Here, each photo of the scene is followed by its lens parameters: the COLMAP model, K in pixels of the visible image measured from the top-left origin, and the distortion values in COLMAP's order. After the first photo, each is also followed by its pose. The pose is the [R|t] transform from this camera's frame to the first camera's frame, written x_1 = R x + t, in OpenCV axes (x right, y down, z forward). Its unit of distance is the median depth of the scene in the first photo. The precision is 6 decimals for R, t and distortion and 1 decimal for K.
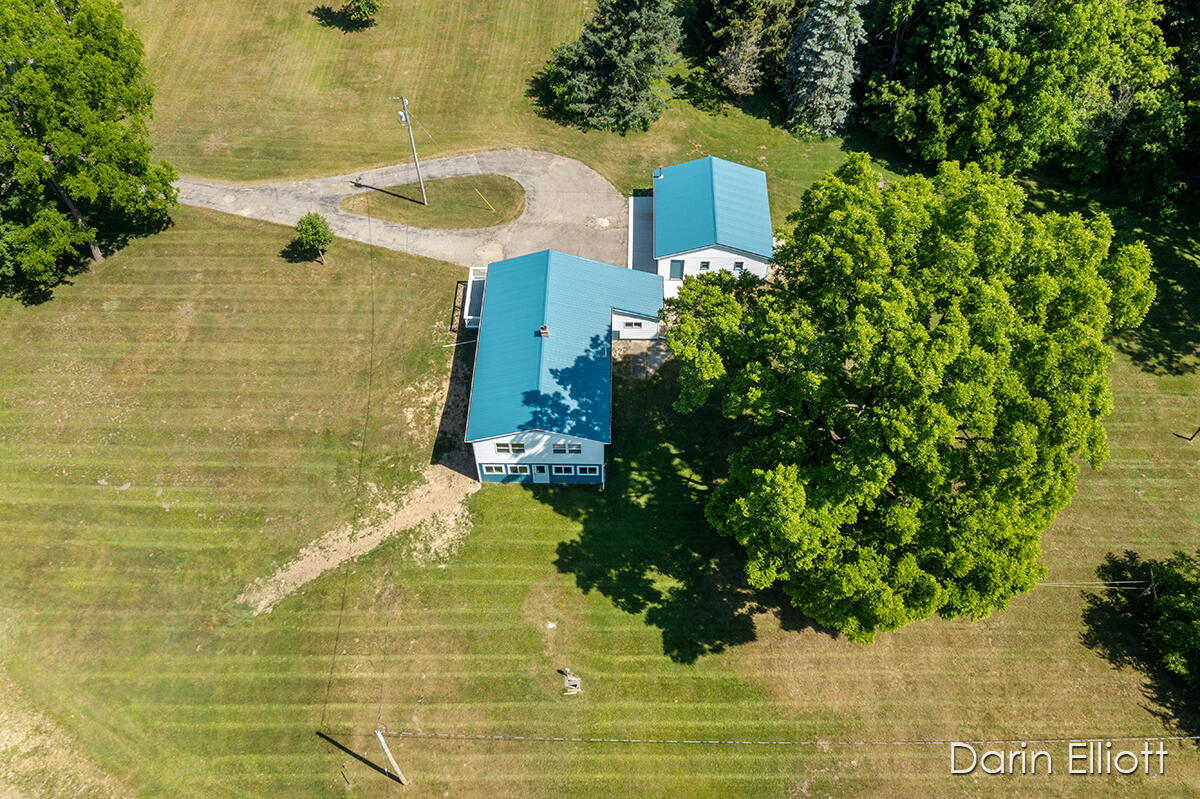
lens RADIAL K [[937.8, 0, 600.0], [0, 937.8, 399.5], [0, 0, 1]] dist [-0.005248, -0.002292]
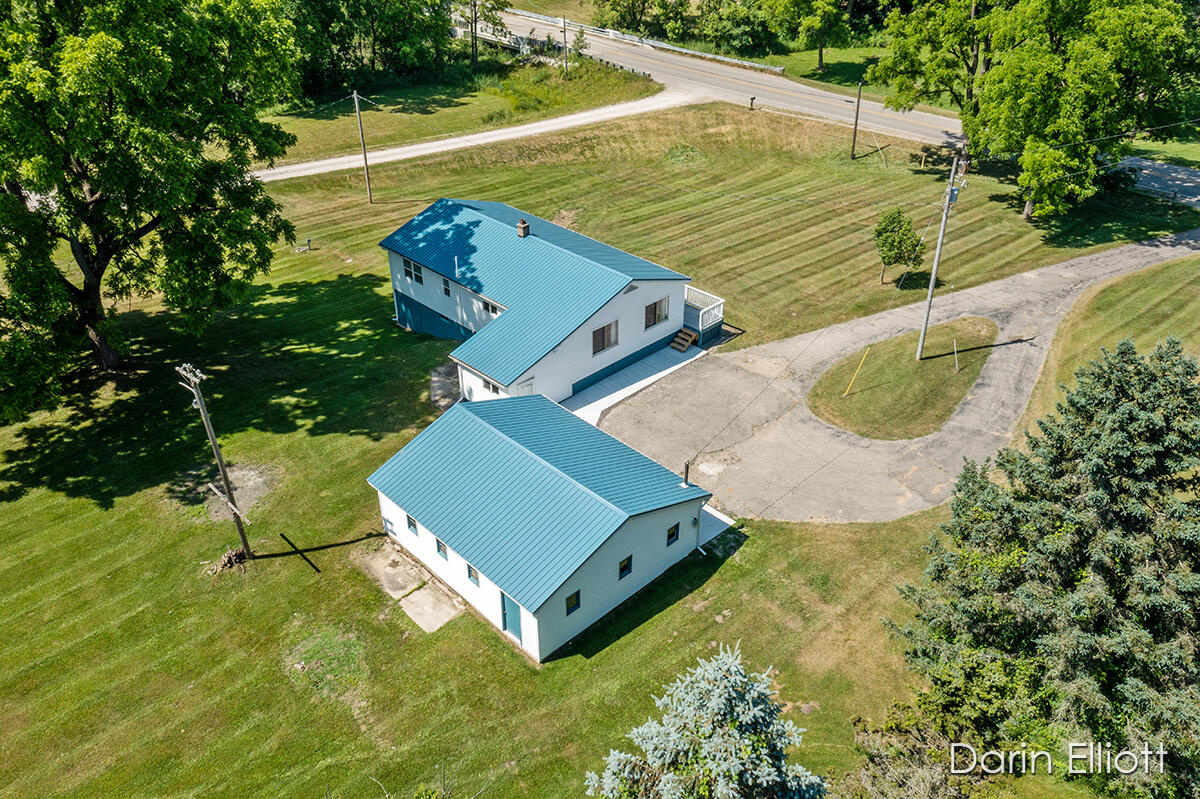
lens RADIAL K [[947.9, 0, 605.3], [0, 947.9, 398.2], [0, 0, 1]] dist [-0.006477, 0.008878]
pose [[-0.695507, 0.391507, -0.602489, 0.360773], [-0.568498, 0.212949, 0.794646, -0.600189], [0.439409, 0.895196, 0.074463, 0.900484]]
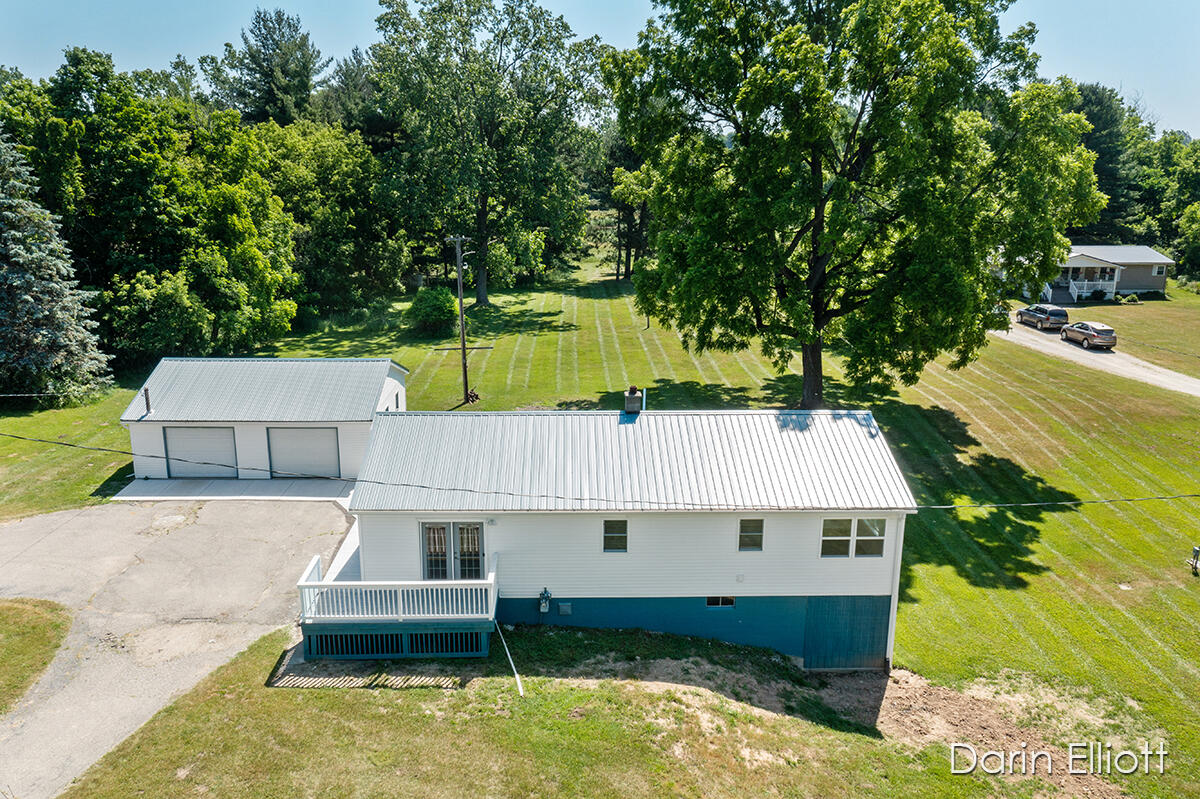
lens RADIAL K [[947.9, 0, 605.3], [0, 947.9, 398.2], [0, 0, 1]] dist [-0.006477, 0.008878]
pose [[-0.049777, -0.240237, 0.969437, -0.432456], [0.789384, 0.585188, 0.185548, -0.144637], [-0.611878, 0.774495, 0.160510, 0.759256]]
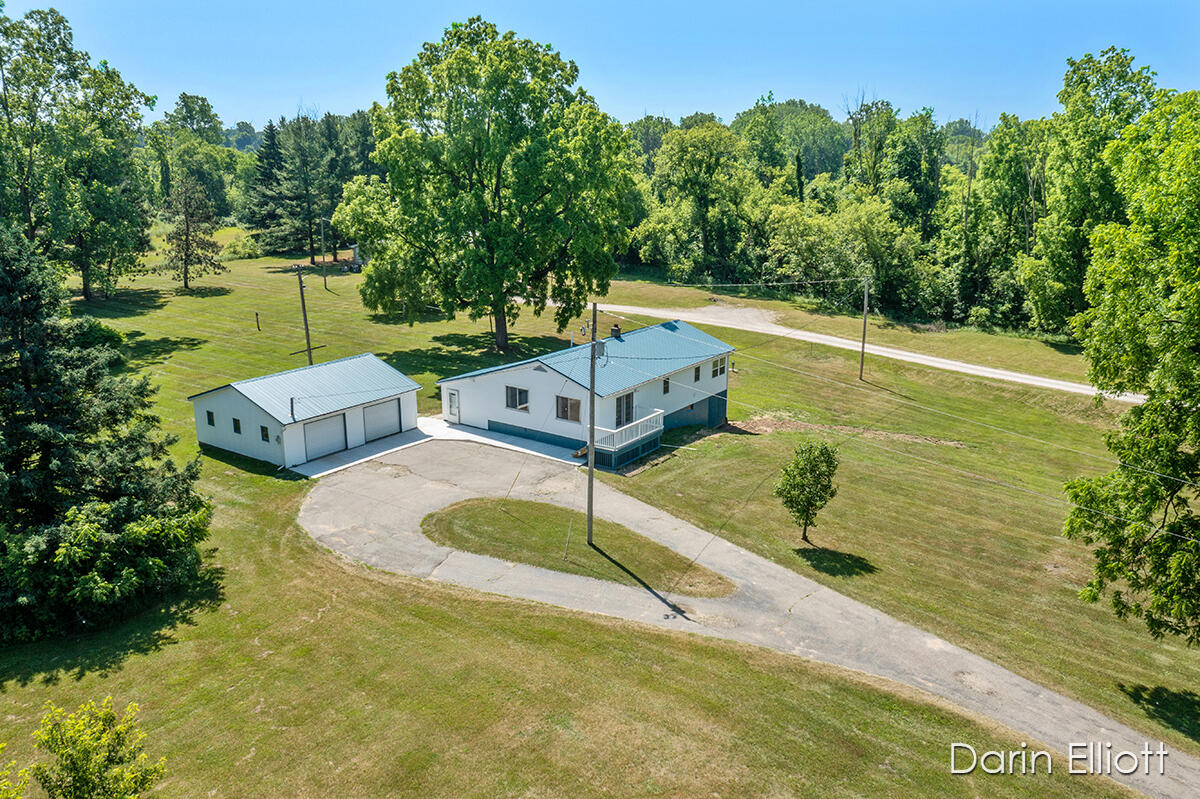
lens RADIAL K [[937.8, 0, 600.0], [0, 937.8, 399.5], [0, 0, 1]] dist [-0.005248, -0.002292]
pose [[-0.823158, -0.139800, 0.550334, -0.479915], [0.456133, 0.414414, 0.787530, -0.666119], [-0.338162, 0.899287, -0.277360, 1.092198]]
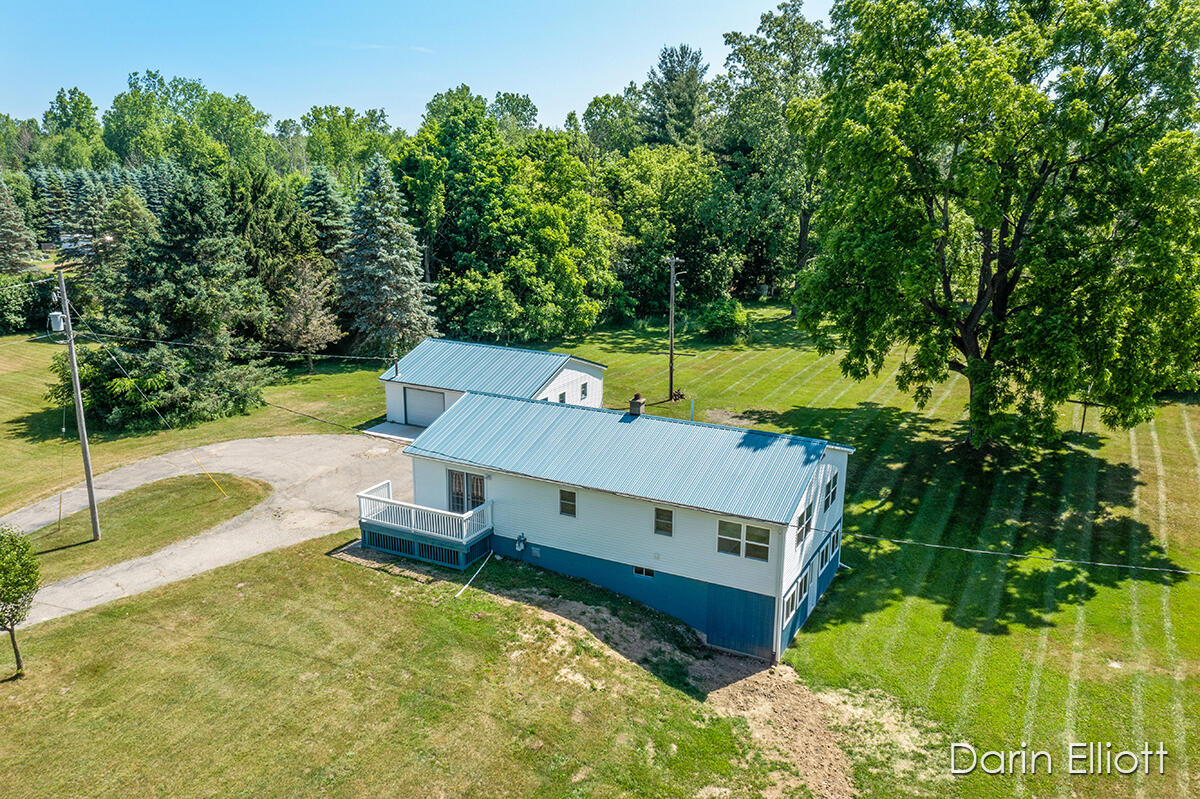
lens RADIAL K [[950.1, 0, 594.4], [0, 950.1, 362.4], [0, 0, 1]] dist [0.003902, 0.001756]
pose [[0.443483, -0.181326, 0.877749, -0.493023], [0.704931, 0.675379, -0.216646, 0.016906], [-0.553529, 0.714832, 0.427341, 0.598166]]
